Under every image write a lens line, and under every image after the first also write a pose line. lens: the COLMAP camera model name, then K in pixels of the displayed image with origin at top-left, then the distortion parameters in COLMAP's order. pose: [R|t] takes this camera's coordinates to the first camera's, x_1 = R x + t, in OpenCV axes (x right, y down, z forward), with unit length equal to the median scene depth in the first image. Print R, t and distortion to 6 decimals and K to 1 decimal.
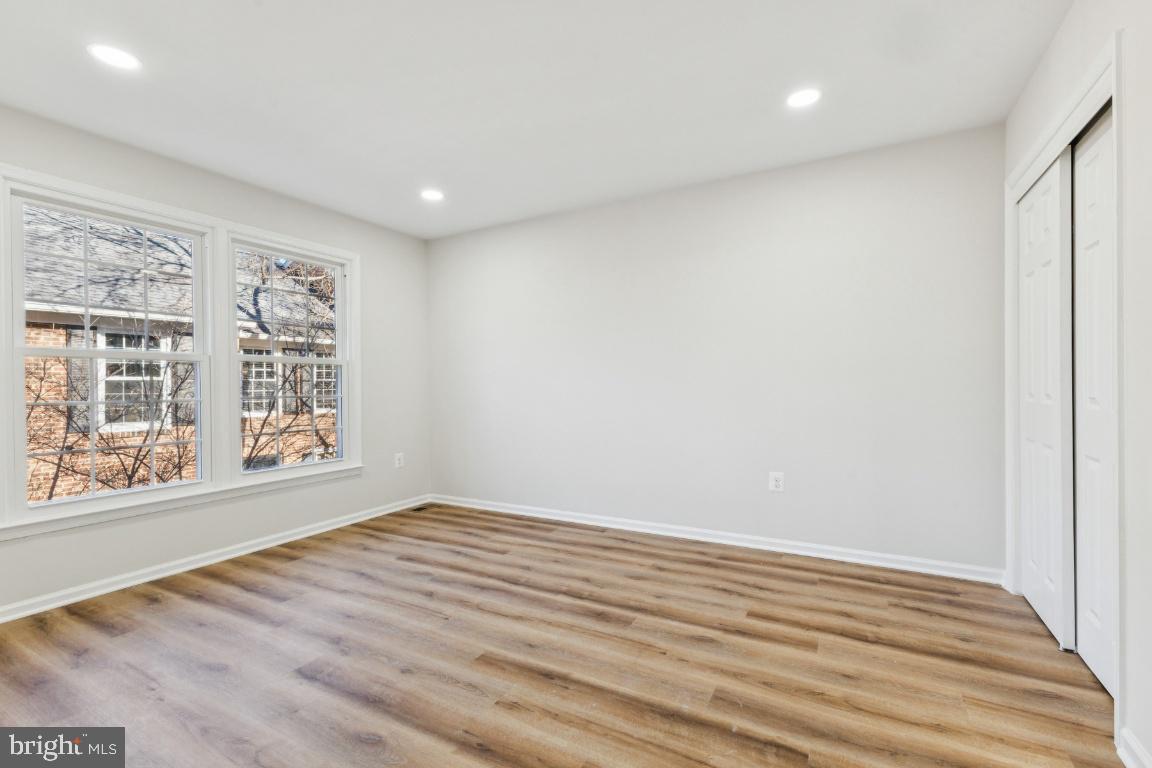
lens RADIAL K [[503.9, 0, 578.3], [0, 503.9, 383.2], [0, 0, 1]] dist [0.024710, 0.000030]
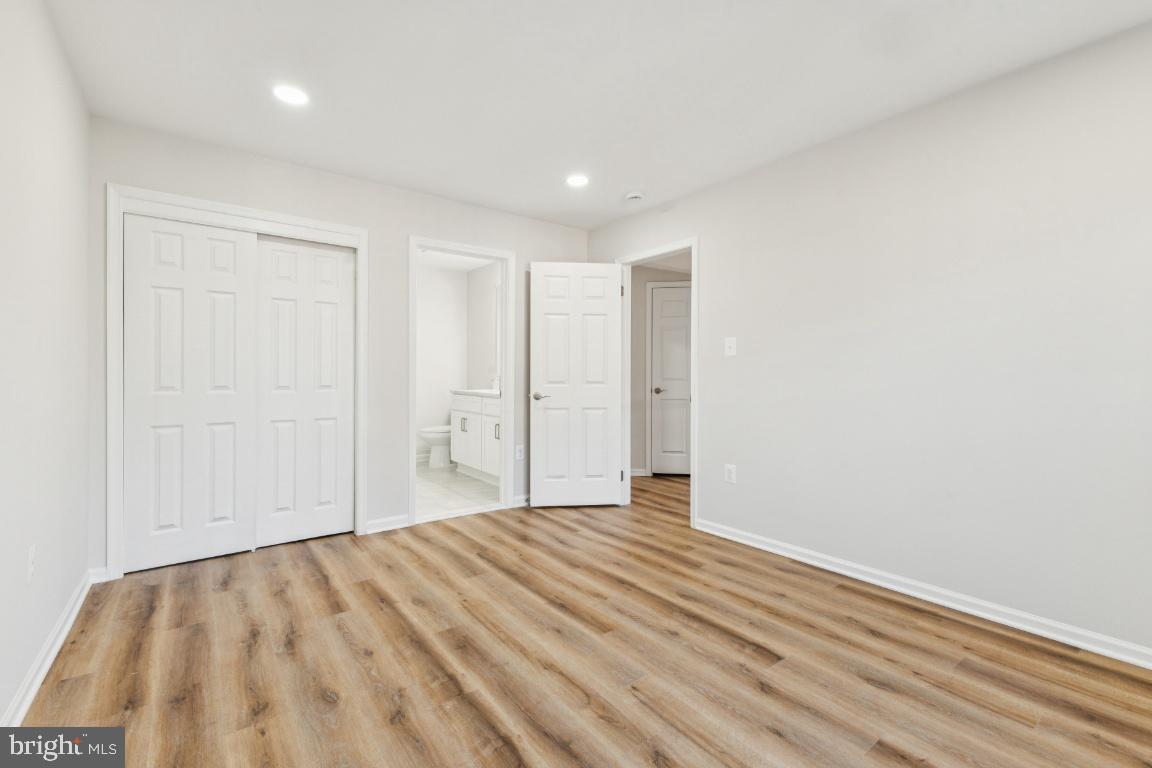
lens RADIAL K [[503.9, 0, 574.5], [0, 503.9, 378.9], [0, 0, 1]] dist [0.024710, 0.000030]
pose [[-0.913478, 0.007071, 0.406827, -0.503758], [0.009519, 0.999947, 0.003993, 0.002215], [-0.406777, 0.007520, -0.913497, 1.776100]]
